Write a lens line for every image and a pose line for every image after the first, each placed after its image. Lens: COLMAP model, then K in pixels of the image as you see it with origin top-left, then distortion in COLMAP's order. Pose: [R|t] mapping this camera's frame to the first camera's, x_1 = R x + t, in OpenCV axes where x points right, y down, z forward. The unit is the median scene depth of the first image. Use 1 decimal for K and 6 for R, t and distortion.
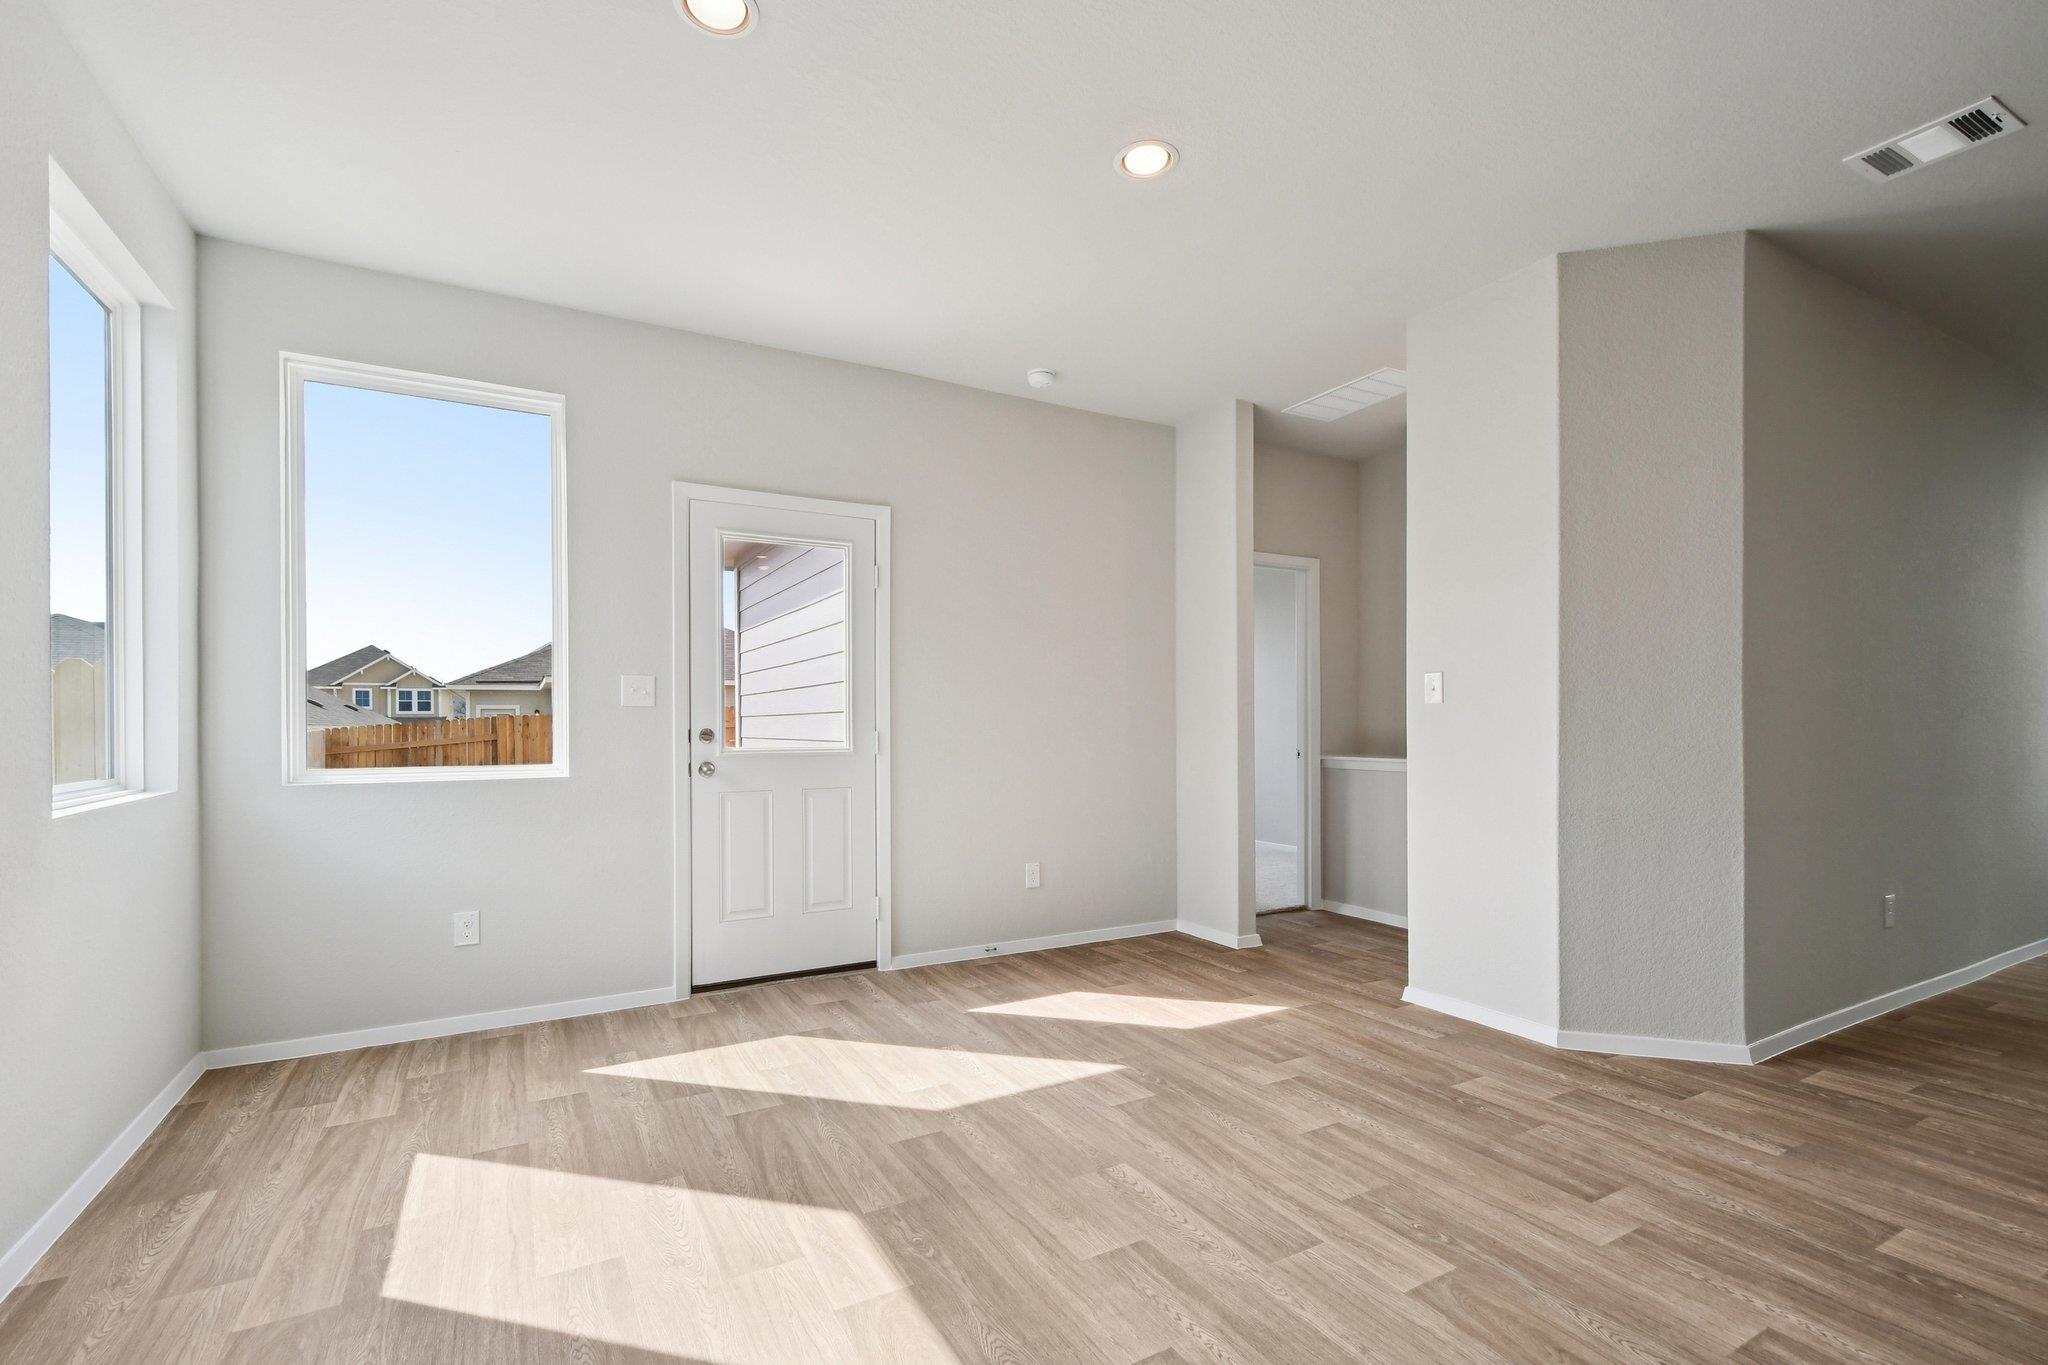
lens RADIAL K [[905.3, 0, 1022.8], [0, 905.3, 724.0], [0, 0, 1]] dist [0.003343, -0.000479]
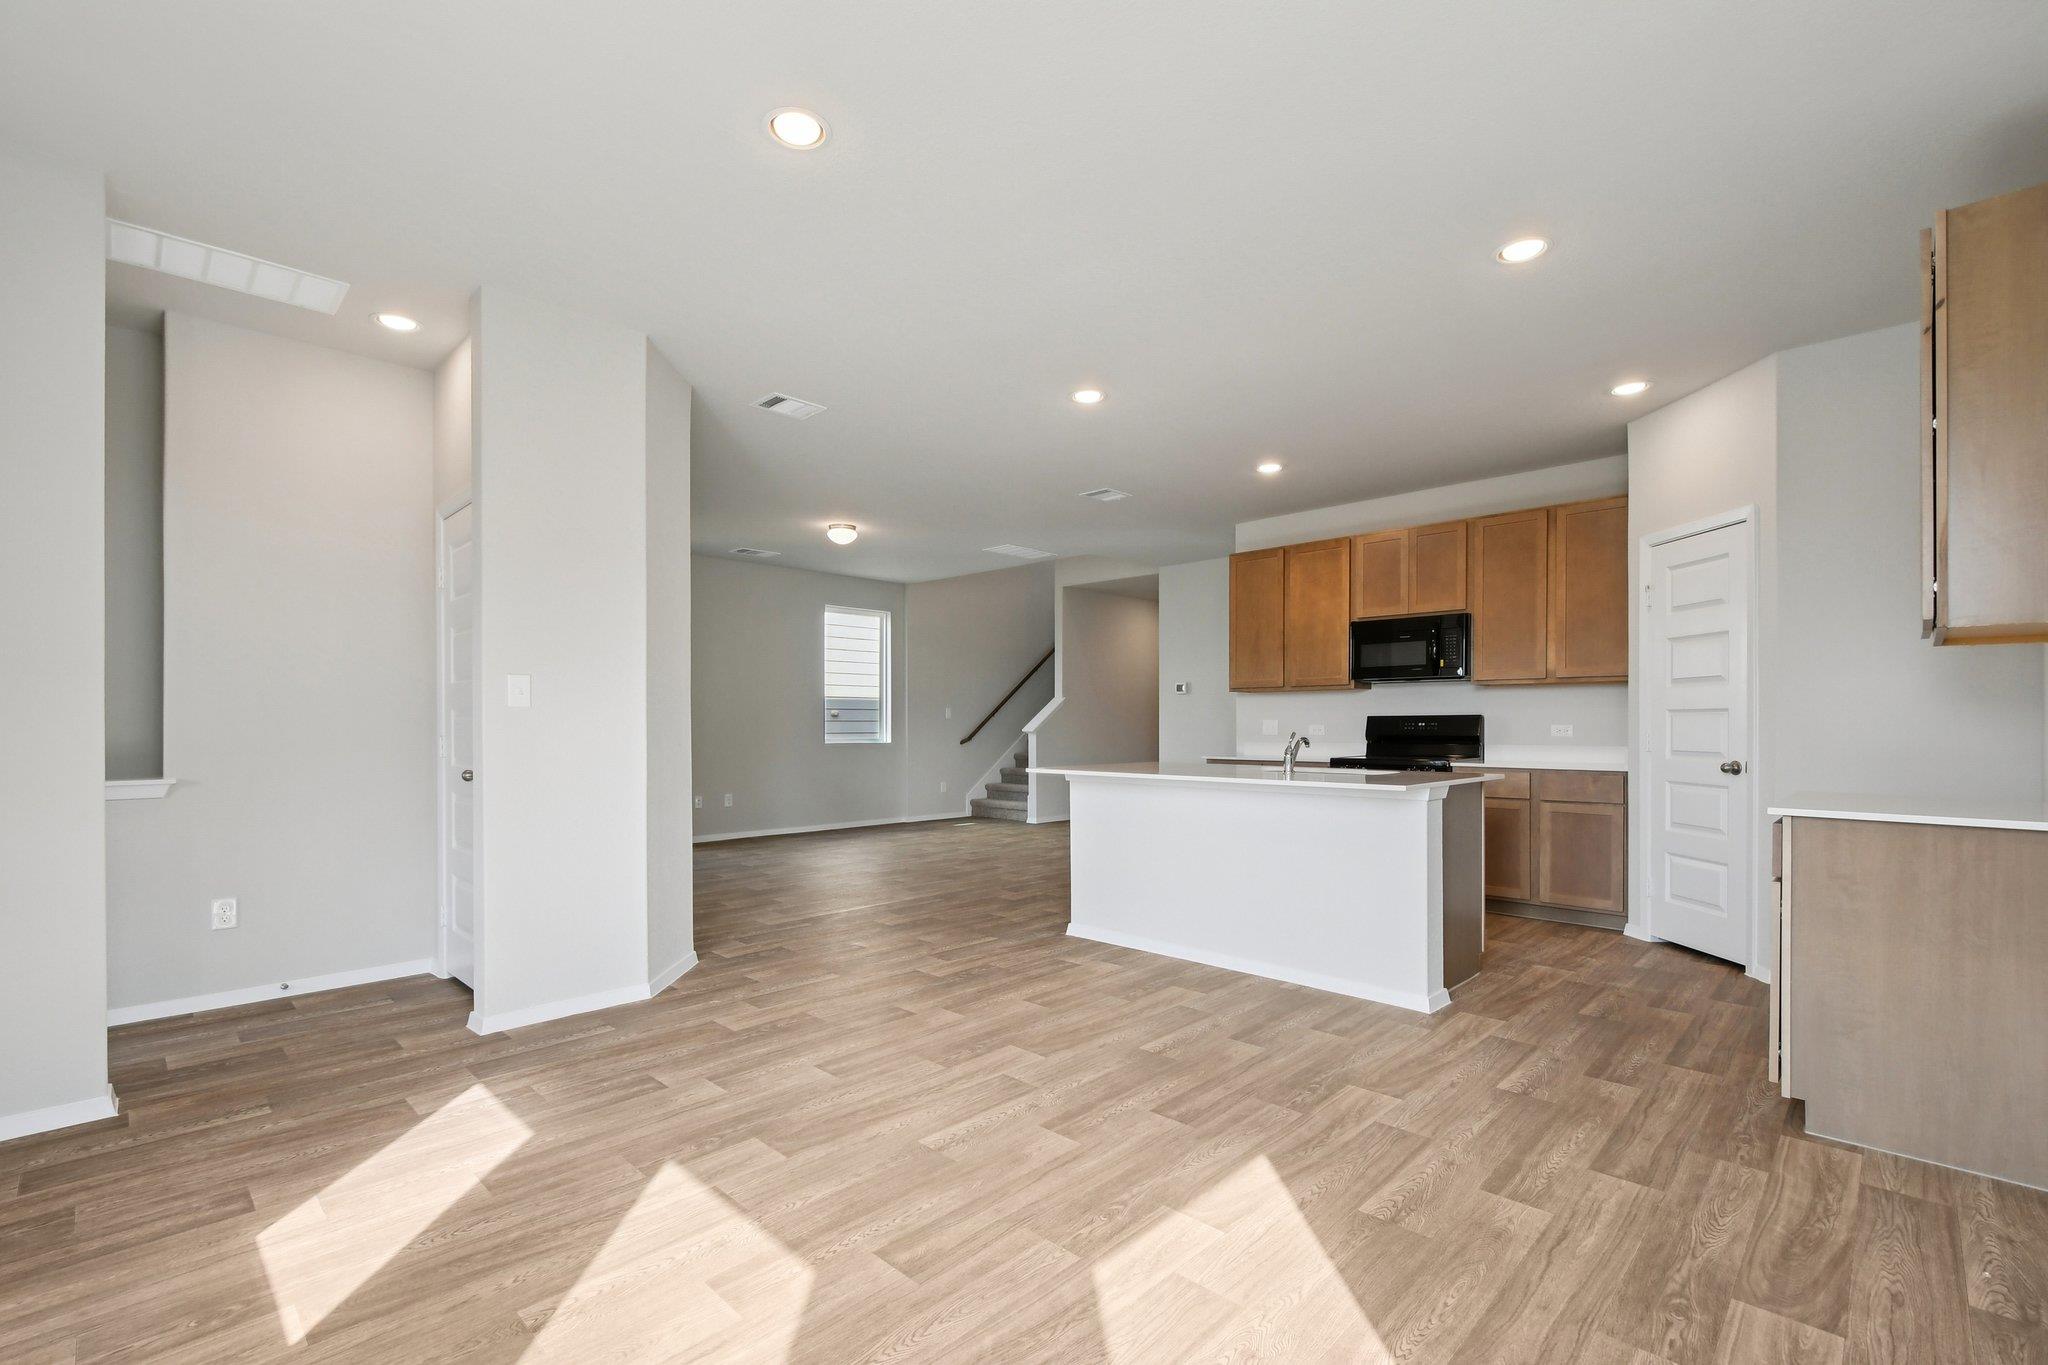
lens RADIAL K [[906.2, 0, 995.7], [0, 906.2, 721.5], [0, 0, 1]] dist [-0.000186, -0.000048]
pose [[-0.265991, 0.006203, 0.963956, -0.801437], [0.002181, 0.999981, -0.005833, -0.001372], [-0.963973, 0.000551, -0.265999, 1.018263]]
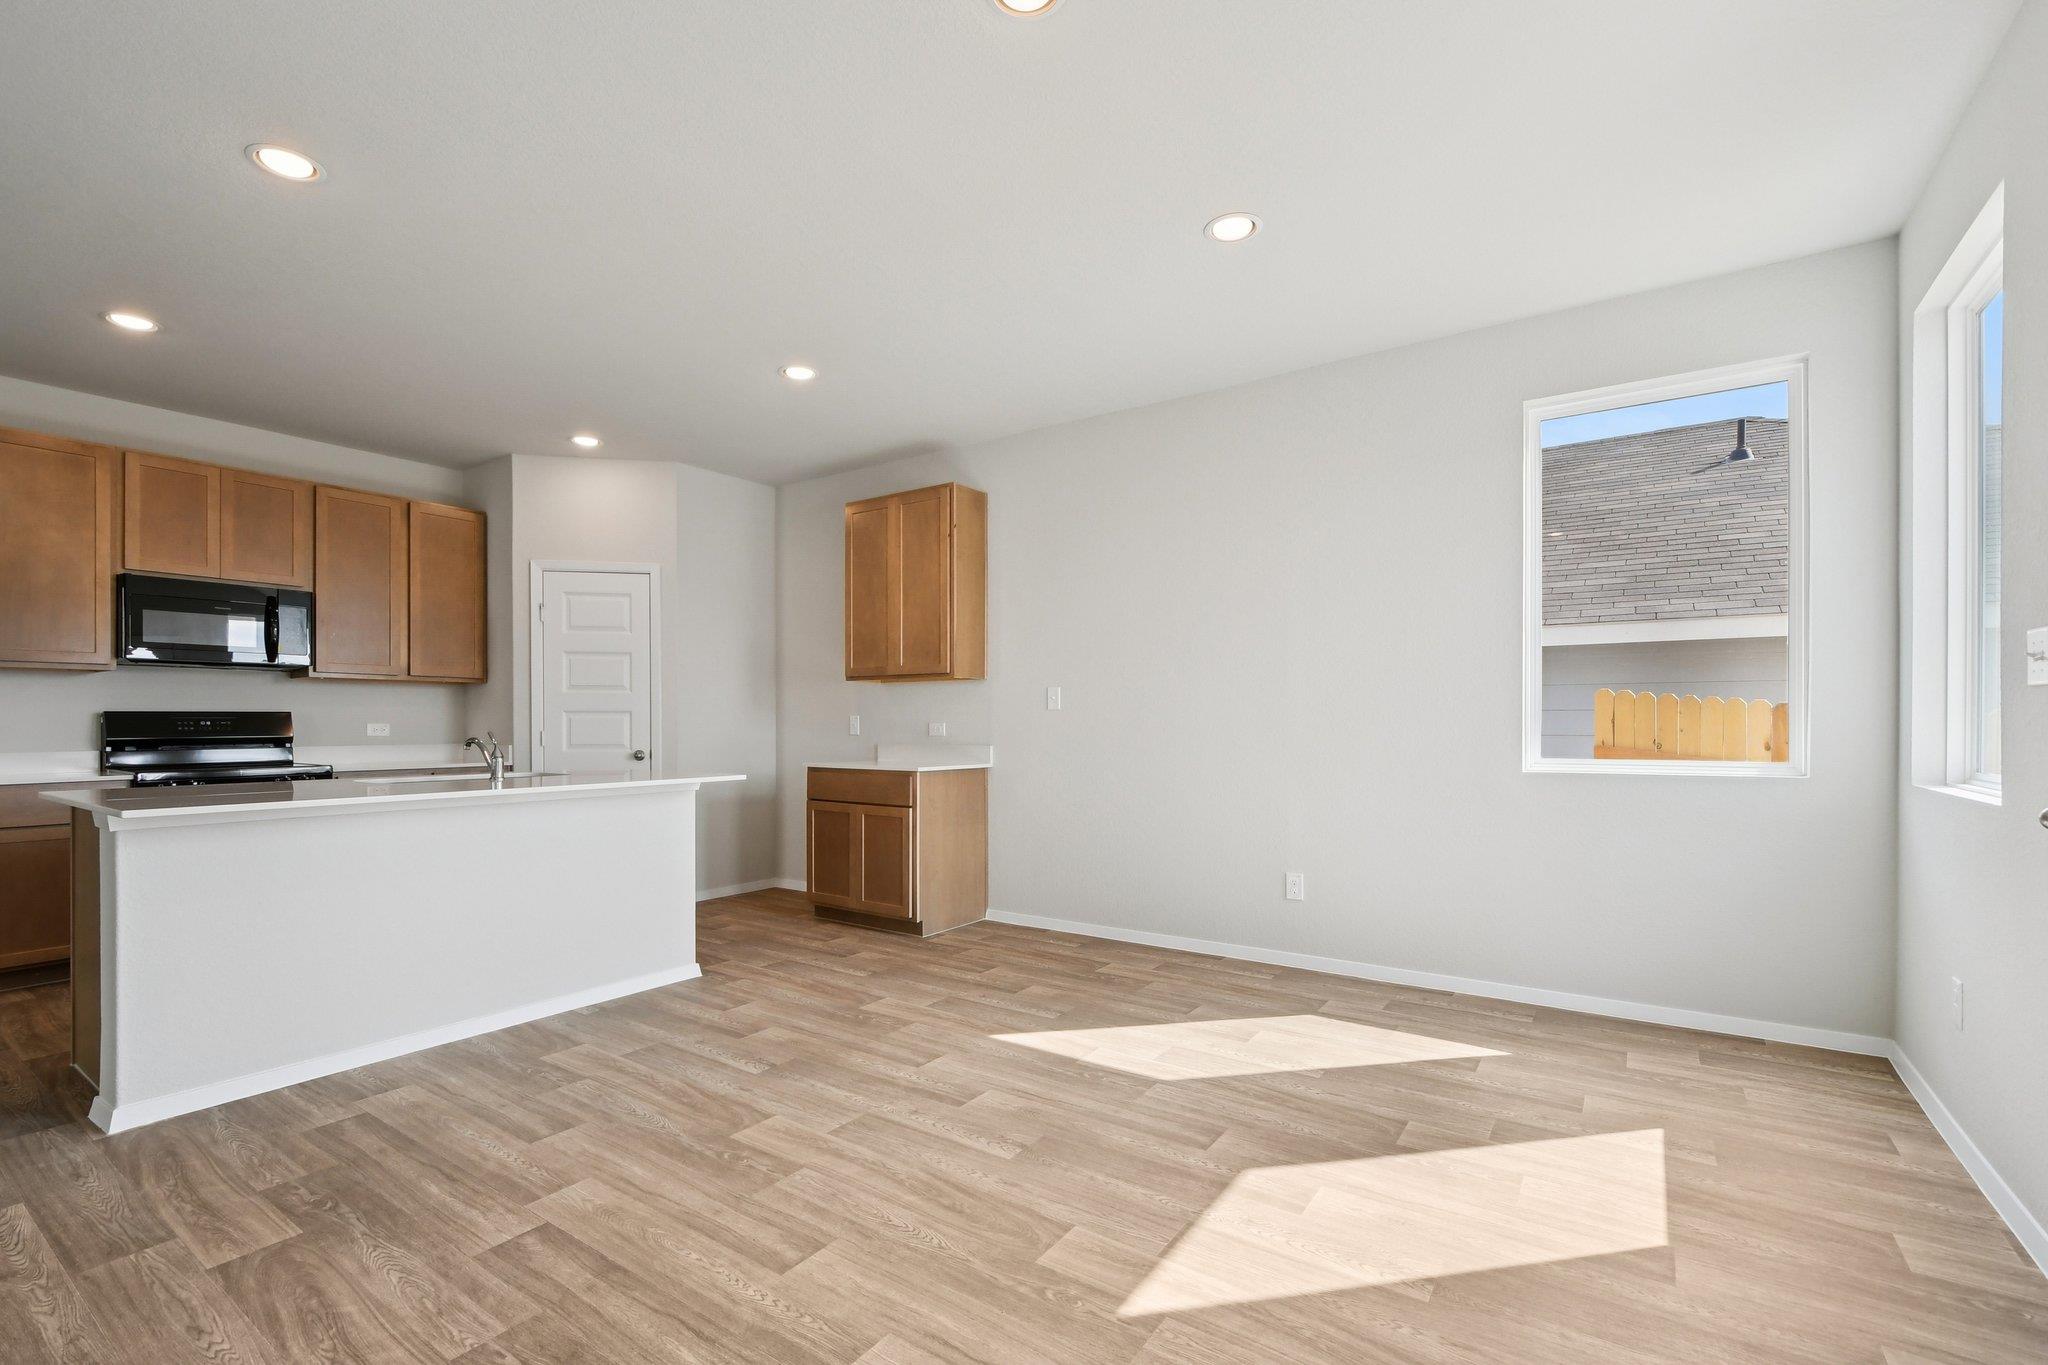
lens RADIAL K [[905.3, 0, 1022.8], [0, 905.3, 724.0], [0, 0, 1]] dist [0.003343, -0.000479]
pose [[-0.897162, 0.004788, -0.441675, 0.464414], [0.003815, 0.999988, 0.003092, -0.003812], [0.441685, 0.001089, -0.897170, 1.632590]]
